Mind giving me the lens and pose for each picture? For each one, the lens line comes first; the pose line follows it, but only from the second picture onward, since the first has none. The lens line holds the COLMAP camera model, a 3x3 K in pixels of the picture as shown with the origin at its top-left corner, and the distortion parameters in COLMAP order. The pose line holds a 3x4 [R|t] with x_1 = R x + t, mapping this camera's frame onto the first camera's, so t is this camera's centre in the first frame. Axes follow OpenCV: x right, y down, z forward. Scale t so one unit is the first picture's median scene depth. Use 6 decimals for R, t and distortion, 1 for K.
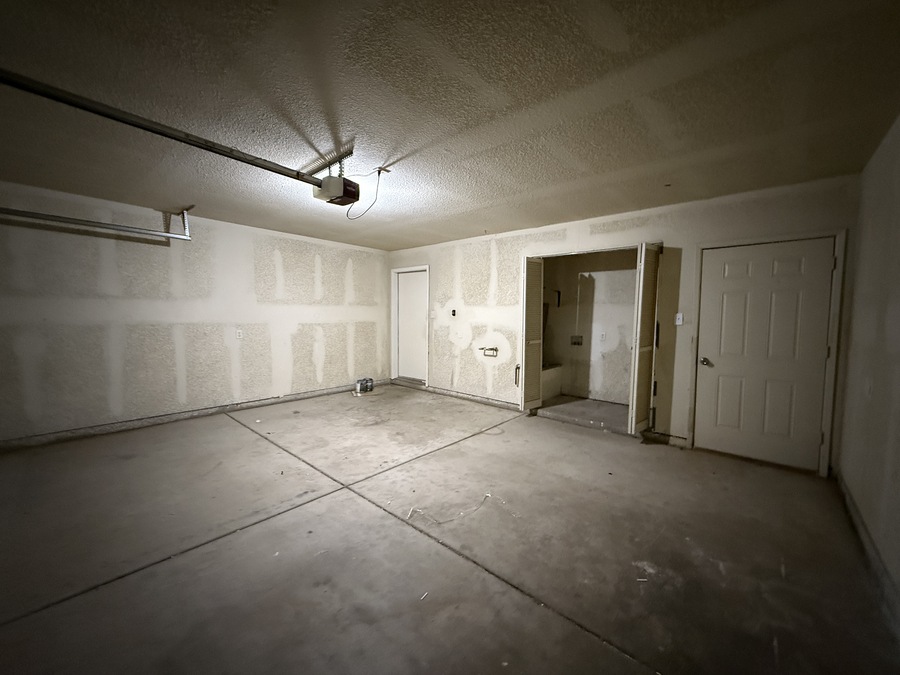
lens RADIAL K [[359.0, 0, 448.1], [0, 359.0, 338.2], [0, 0, 1]] dist [0.000489, 0.000051]
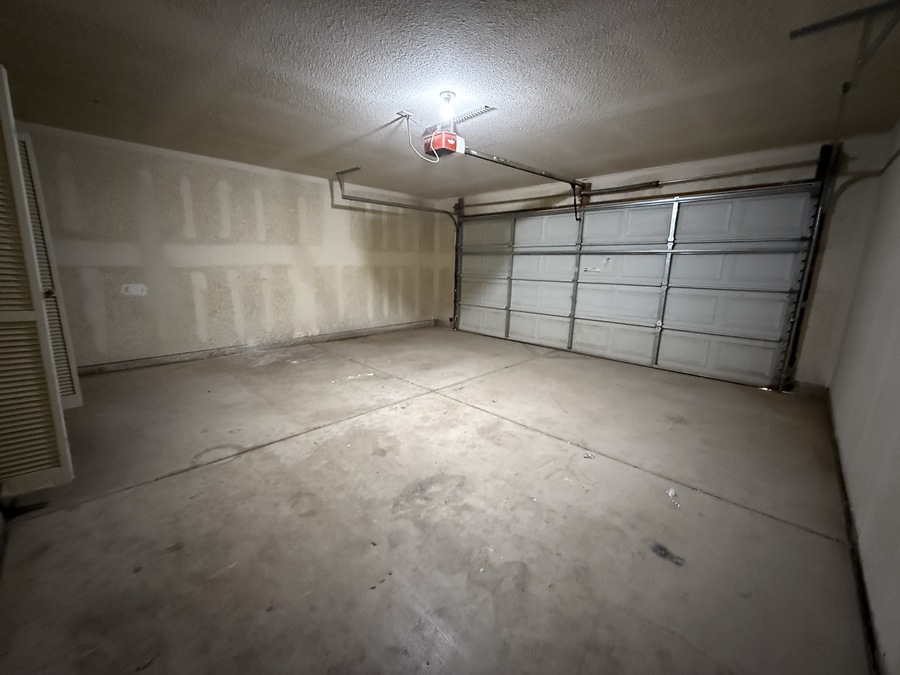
lens RADIAL K [[359.0, 0, 448.1], [0, 359.0, 338.2], [0, 0, 1]] dist [0.000489, 0.000051]
pose [[-0.998231, -0.041404, 0.042668, -0.290177], [-0.028508, 0.963101, 0.267627, -0.095865], [-0.052174, 0.265937, -0.962577, 1.656029]]
